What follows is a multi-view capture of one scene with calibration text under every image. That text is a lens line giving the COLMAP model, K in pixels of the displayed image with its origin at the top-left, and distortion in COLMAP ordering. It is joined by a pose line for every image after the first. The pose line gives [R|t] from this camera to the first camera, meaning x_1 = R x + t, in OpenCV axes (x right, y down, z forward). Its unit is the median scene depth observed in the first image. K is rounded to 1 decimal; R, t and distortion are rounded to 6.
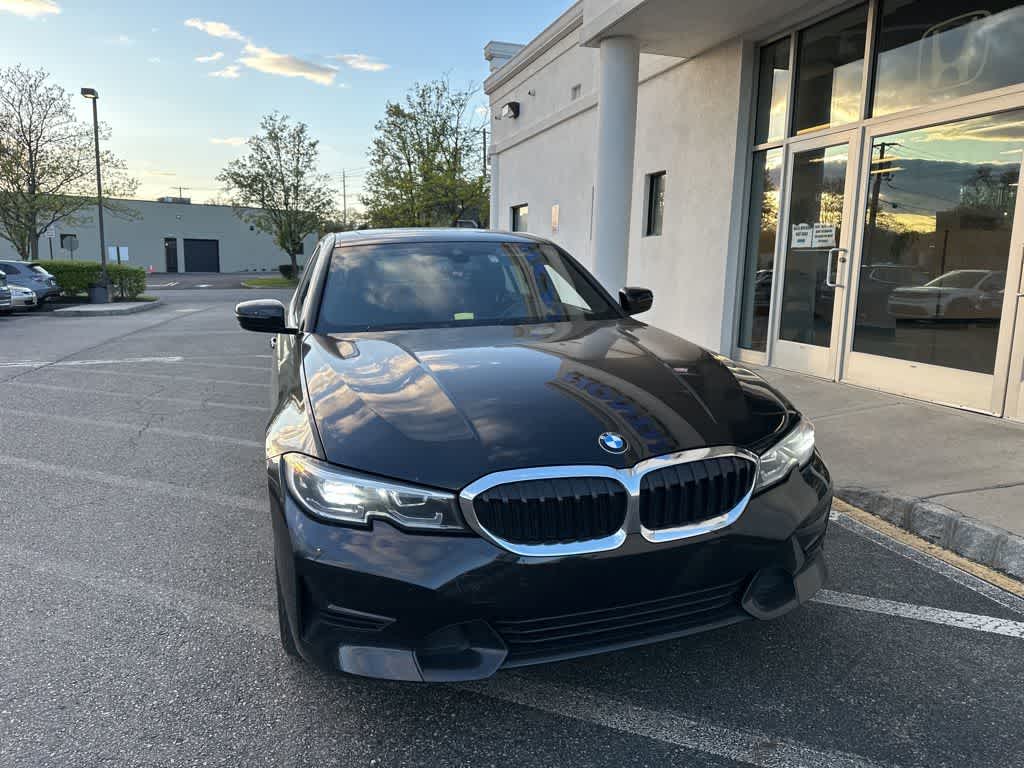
lens RADIAL K [[717.6, 0, 514.2], [0, 717.6, 380.7], [0, 0, 1]] dist [0.043873, -0.058803]
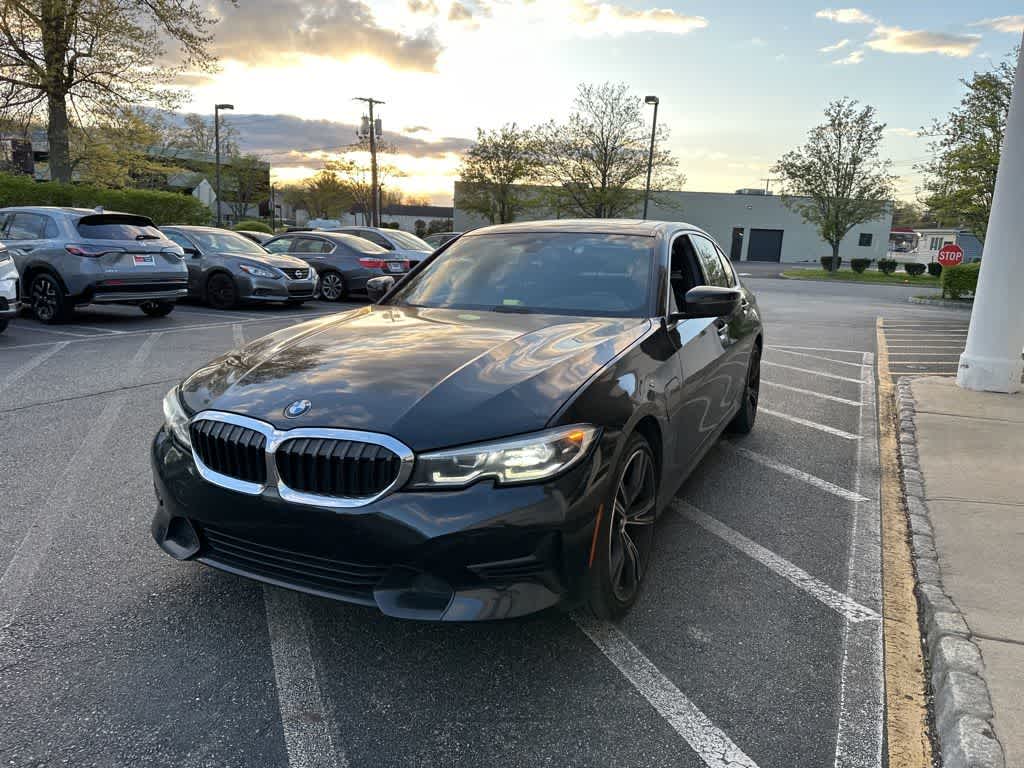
lens RADIAL K [[723.7, 0, 513.5], [0, 723.7, 378.7], [0, 0, 1]] dist [-0.006683, -0.001231]
pose [[0.722606, 0.150313, -0.674720, 0.361015], [-0.143709, 0.987412, 0.066065, -0.025981], [0.676157, 0.049224, 0.735111, 0.123995]]
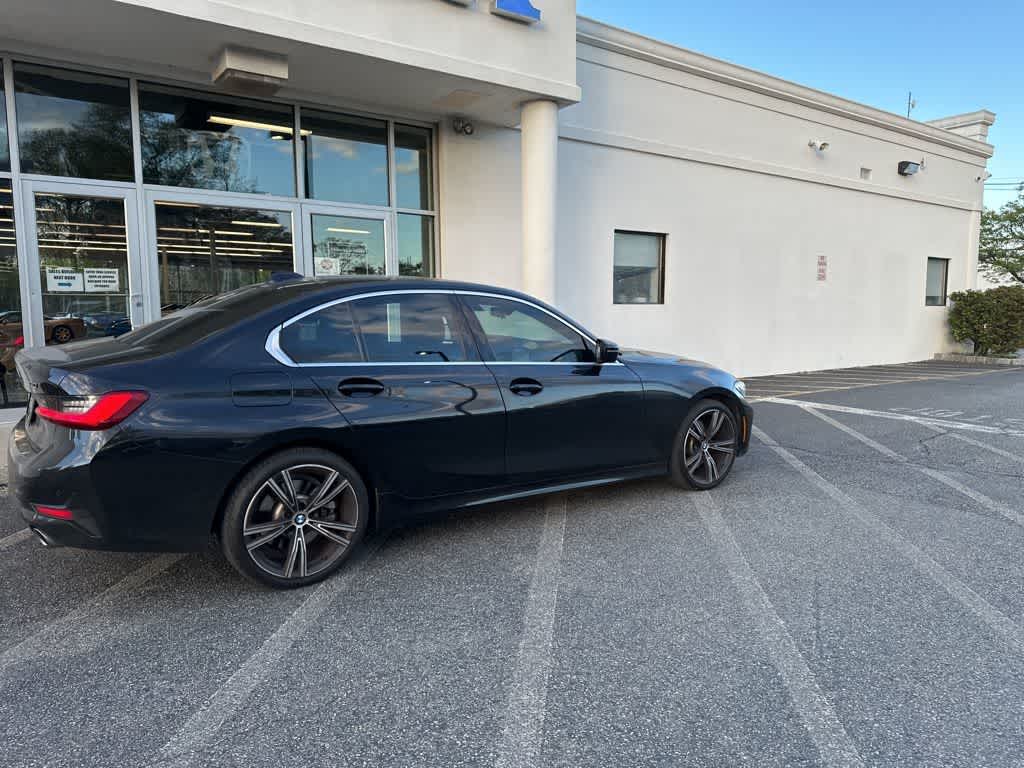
lens RADIAL K [[726.8, 0, 515.2], [0, 726.8, 387.5], [0, 0, 1]] dist [0.055254, -0.071010]
pose [[-0.305862, -0.114435, 0.945173, -0.812441], [0.155786, 0.973355, 0.168260, -0.141499], [-0.939244, 0.198709, -0.279885, 0.797594]]
